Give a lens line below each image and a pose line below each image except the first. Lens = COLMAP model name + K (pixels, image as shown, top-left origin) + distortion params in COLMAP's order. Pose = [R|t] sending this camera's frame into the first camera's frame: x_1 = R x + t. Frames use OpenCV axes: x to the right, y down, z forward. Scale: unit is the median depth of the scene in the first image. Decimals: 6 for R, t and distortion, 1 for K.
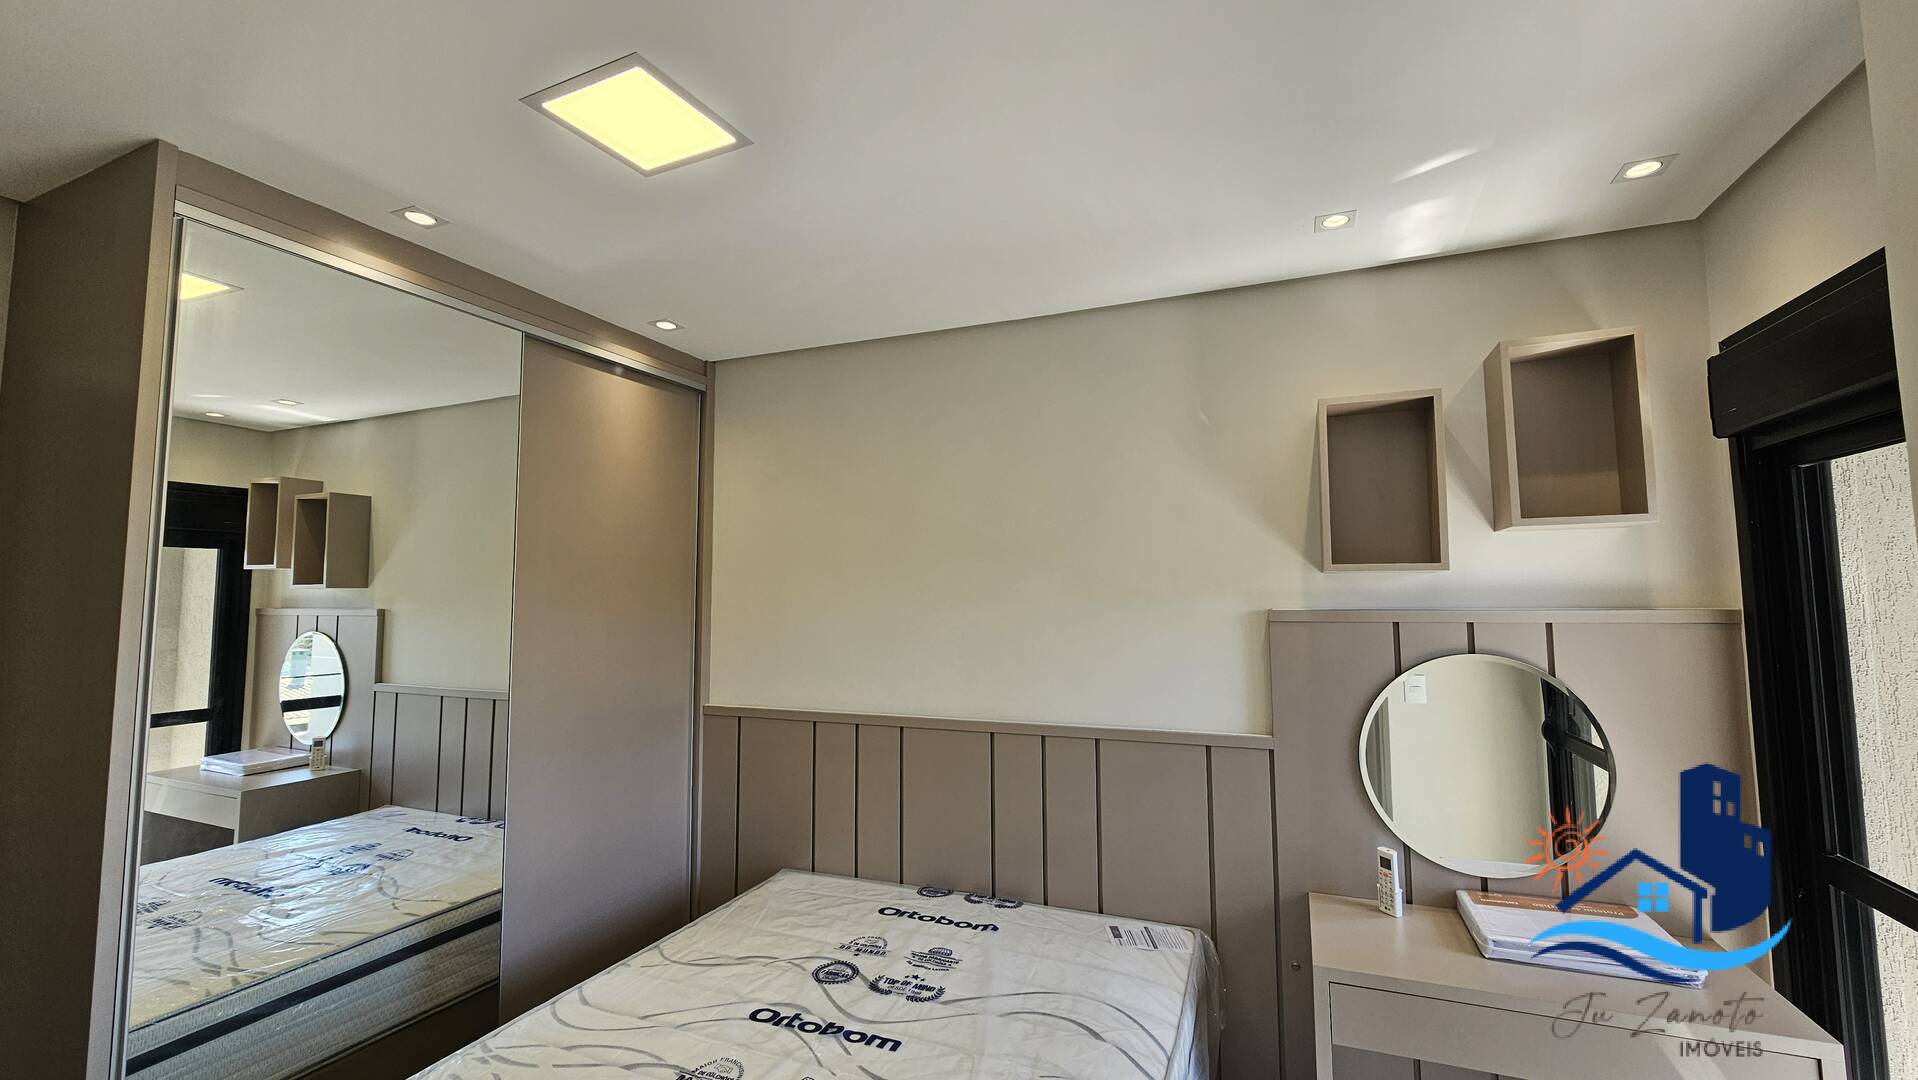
lens RADIAL K [[785.2, 0, 958.4], [0, 785.2, 532.2], [0, 0, 1]] dist [-0.001489, 0.000147]
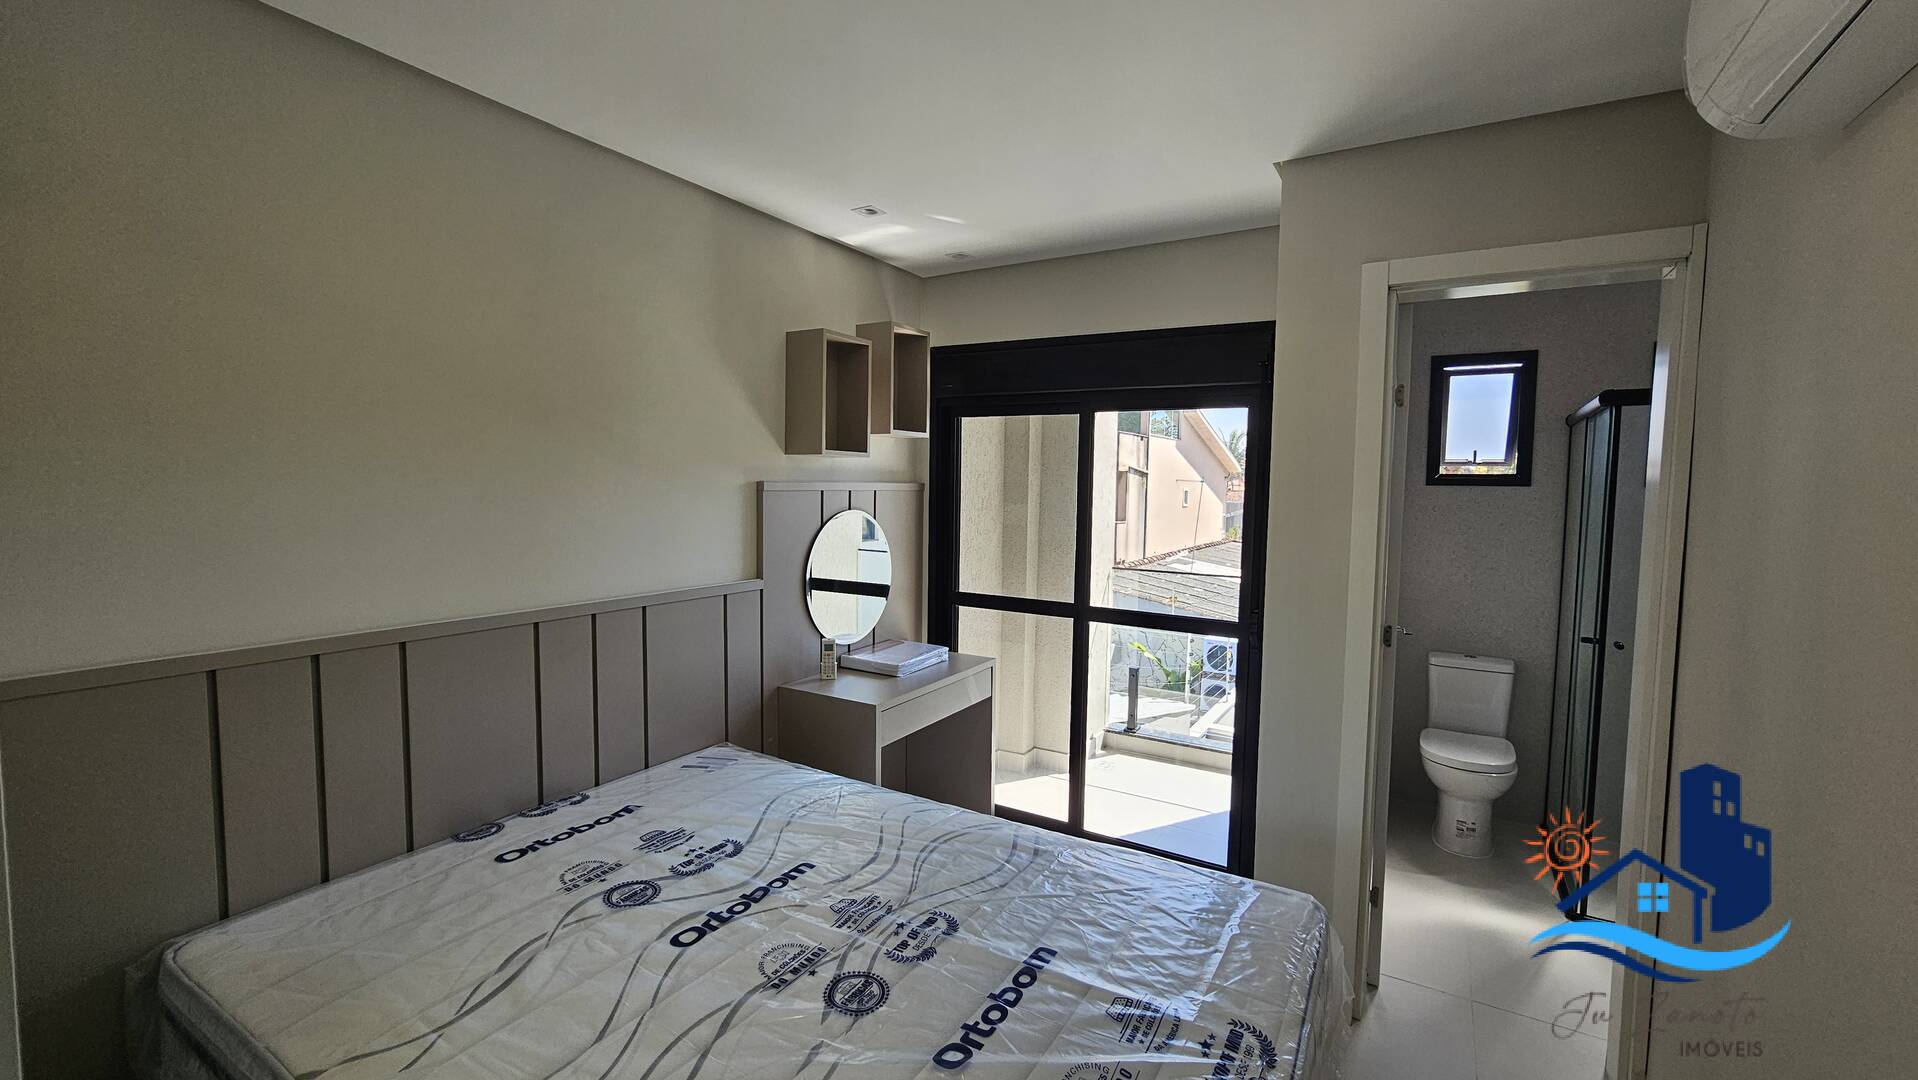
lens RADIAL K [[785.2, 0, 959.3], [0, 785.2, 533.5], [0, 0, 1]] dist [-0.001489, 0.000147]
pose [[0.160697, -0.058270, 0.985282, -0.874713], [-0.092609, 0.992962, 0.073829, 0.062204], [-0.982649, -0.103110, 0.154170, 0.515825]]
